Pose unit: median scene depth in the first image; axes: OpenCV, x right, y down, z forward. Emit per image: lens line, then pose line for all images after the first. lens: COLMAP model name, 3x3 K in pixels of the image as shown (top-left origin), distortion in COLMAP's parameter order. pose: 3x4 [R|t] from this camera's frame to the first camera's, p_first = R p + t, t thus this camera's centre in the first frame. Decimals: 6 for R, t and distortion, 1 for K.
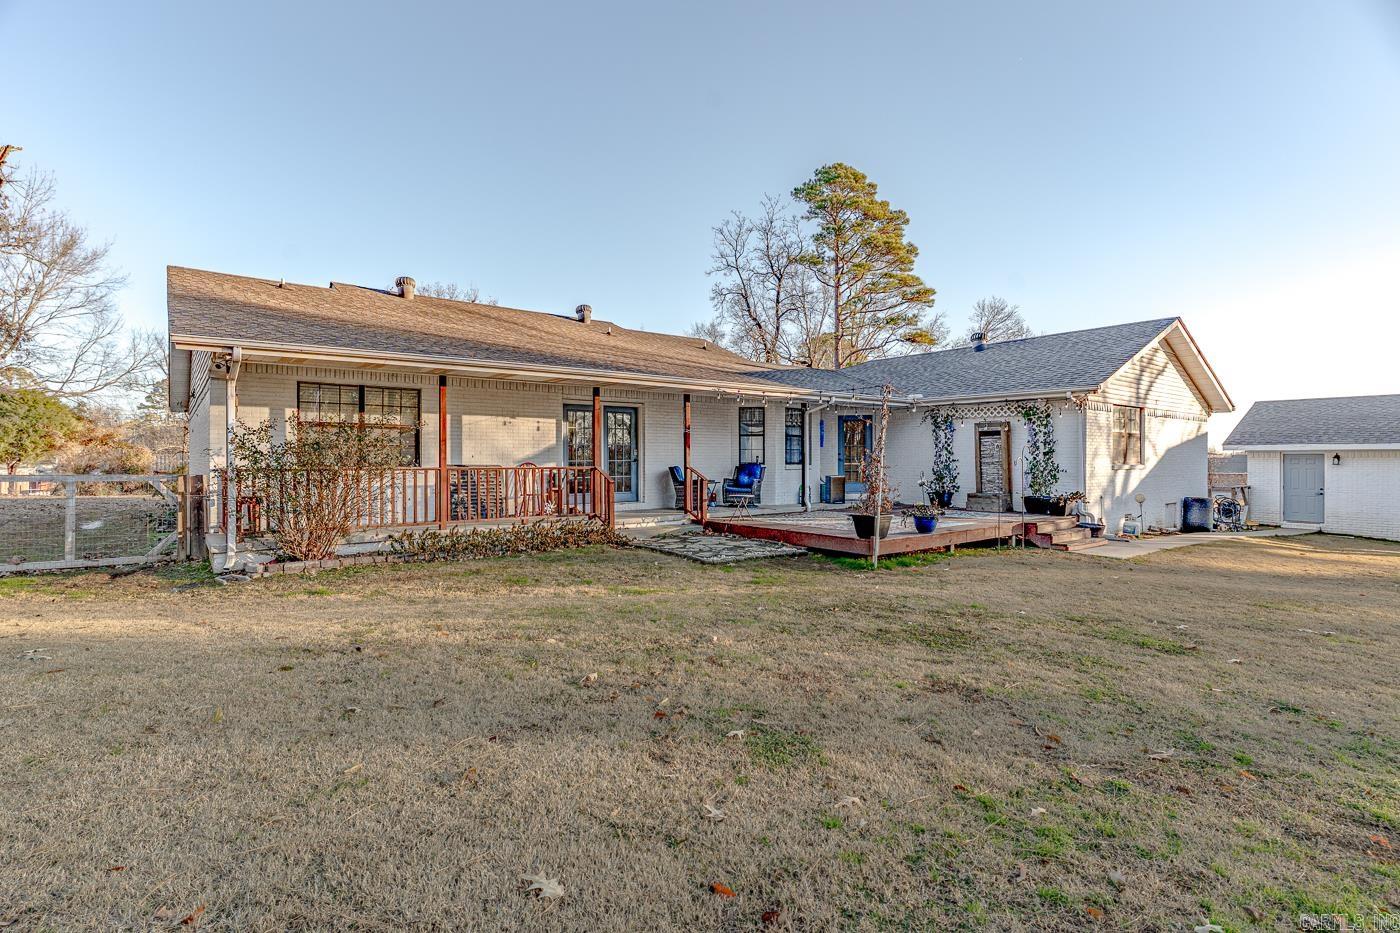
lens RADIAL K [[681.4, 0, 691.8], [0, 681.4, 456.8], [0, 0, 1]] dist [-0.004713, -0.000859]
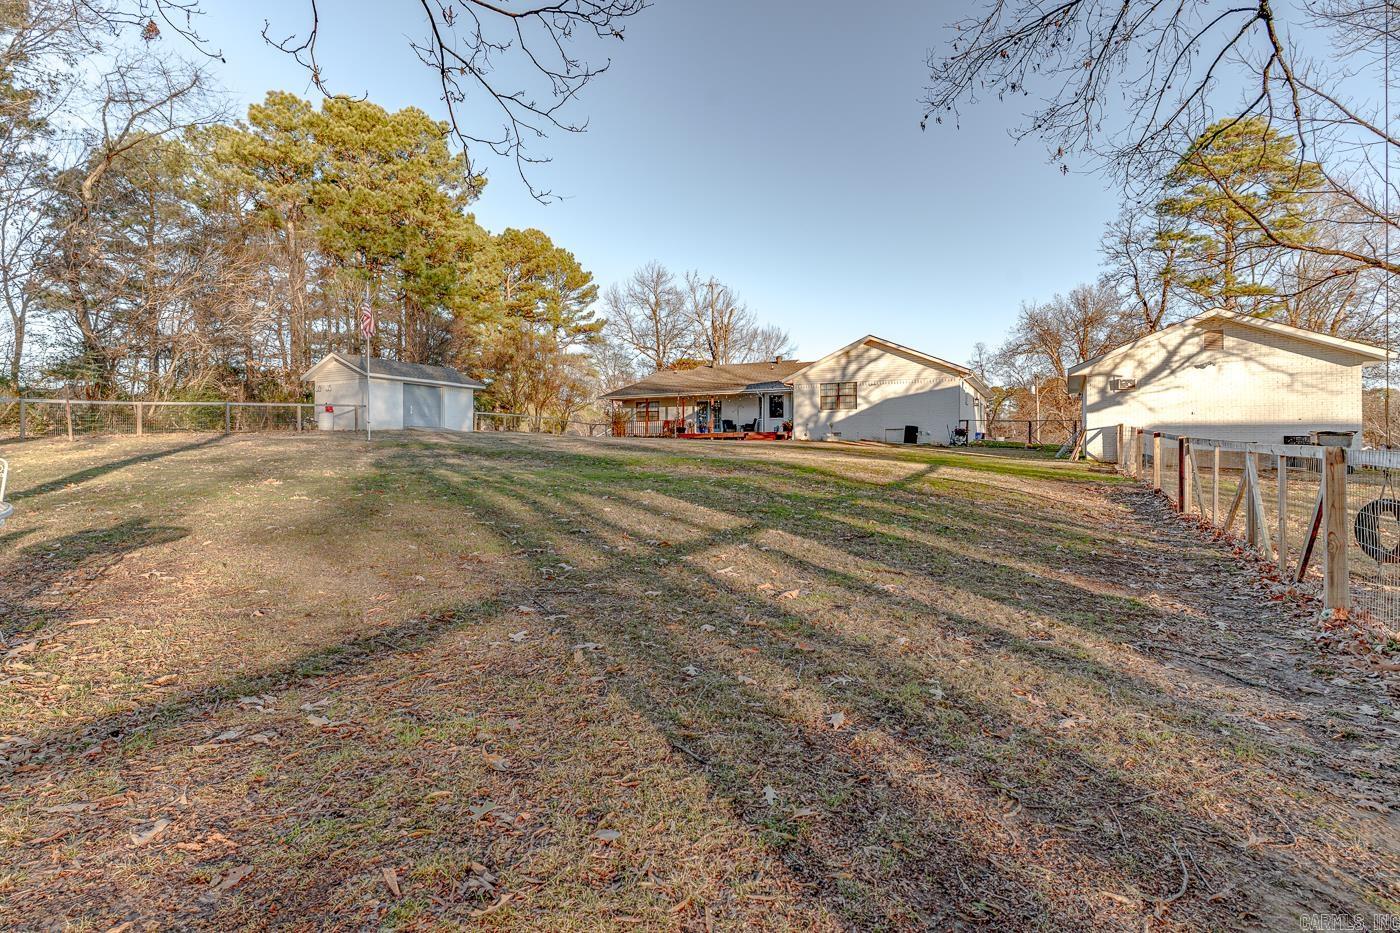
lens RADIAL K [[681.4, 0, 698.2], [0, 681.4, 463.7], [0, 0, 1]] dist [-0.004713, -0.000859]
pose [[0.408647, 0.010845, -0.912628, 2.254921], [-0.001107, 0.999935, 0.011387, 0.148129], [0.912692, -0.003643, 0.408632, -0.250163]]
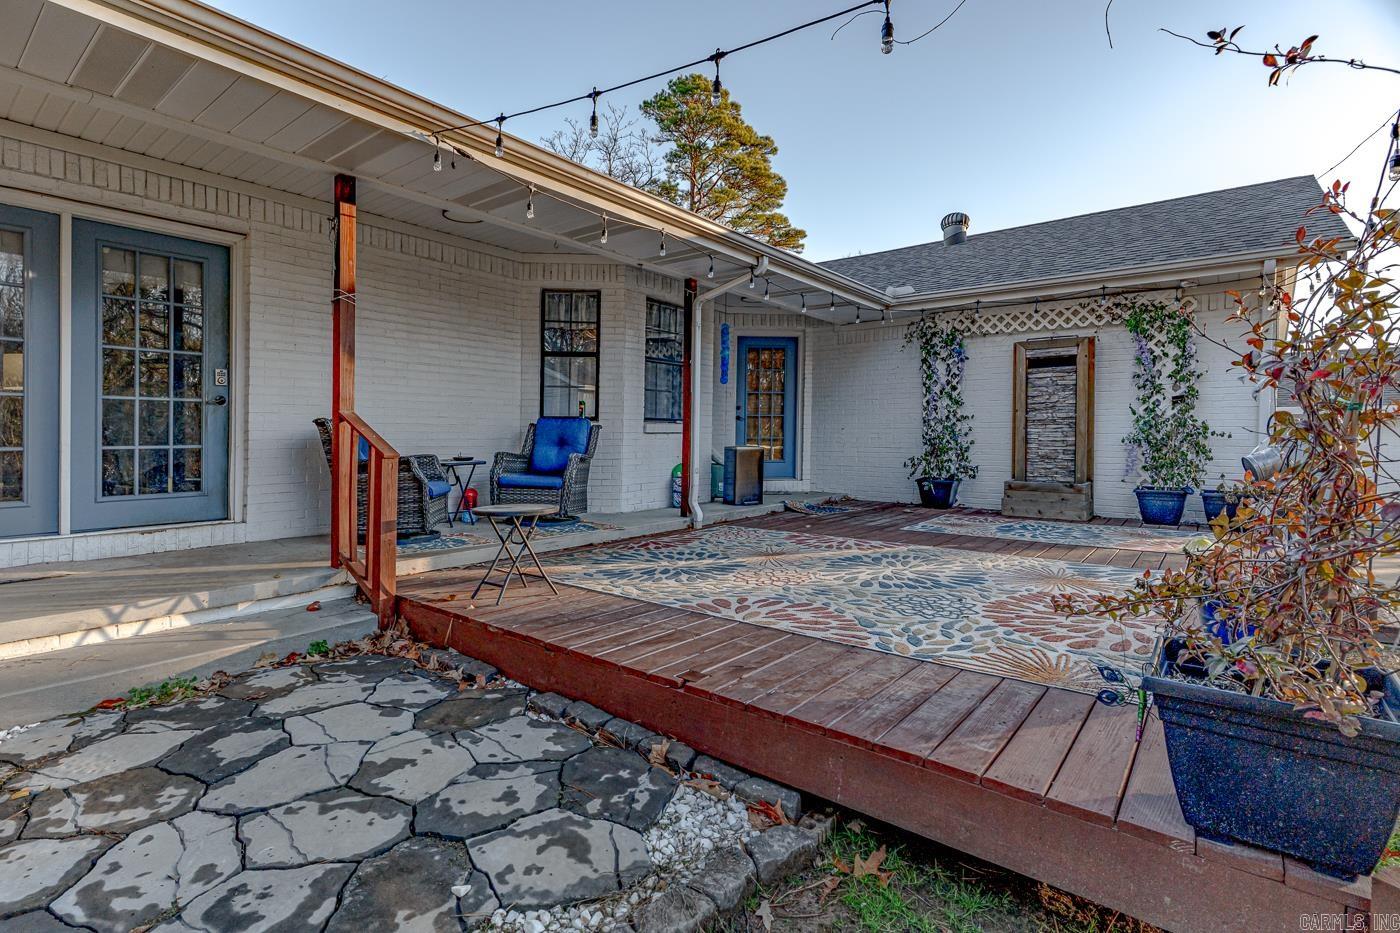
lens RADIAL K [[681.4, 0, 706.6], [0, 681.4, 408.1], [0, 0, 1]] dist [-0.004713, -0.000859]
pose [[0.967677, 0.013842, 0.251811, 0.062937], [-0.005117, 0.999365, -0.035271, 0.017995], [-0.252140, 0.032842, 0.967133, 0.551733]]
